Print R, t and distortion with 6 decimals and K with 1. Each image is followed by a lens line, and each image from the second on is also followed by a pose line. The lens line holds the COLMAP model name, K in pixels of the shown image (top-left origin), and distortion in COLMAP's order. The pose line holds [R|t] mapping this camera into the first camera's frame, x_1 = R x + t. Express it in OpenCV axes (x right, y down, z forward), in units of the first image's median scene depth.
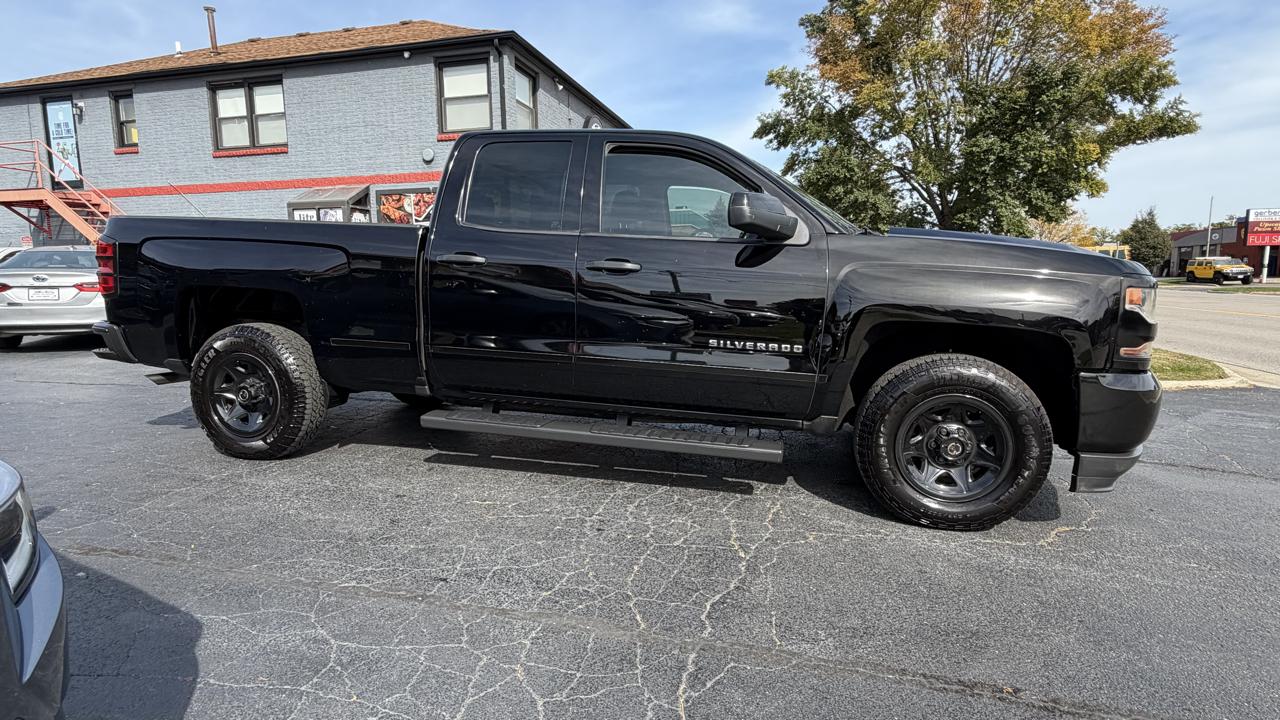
lens RADIAL K [[659.0, 0, 653.7], [0, 659.0, 375.3], [0, 0, 1]] dist [-0.001368, -0.001193]
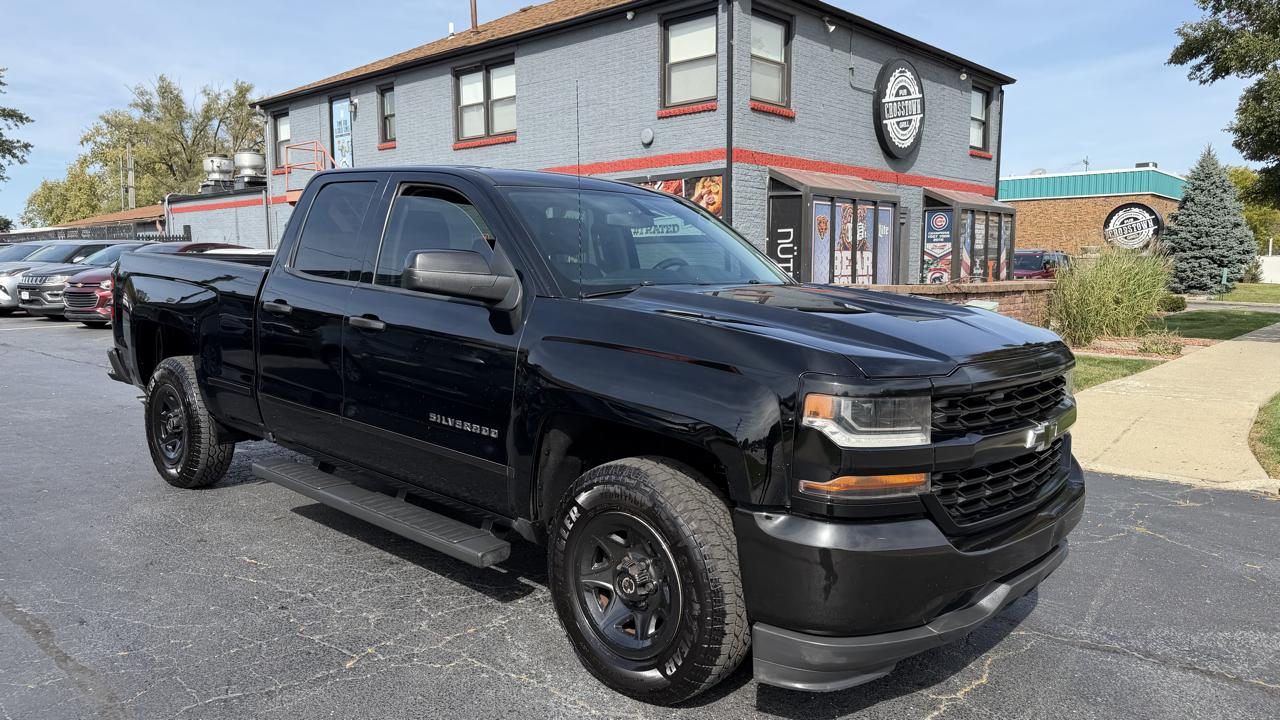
lens RADIAL K [[900.2, 0, 642.5], [0, 900.2, 386.5], [0, 0, 1]] dist [0.099024, -0.139844]
pose [[0.878056, 0.070408, -0.473350, 0.199020], [-0.079137, 0.996863, 0.001479, -0.025155], [0.471969, 0.036161, 0.880873, 0.018102]]
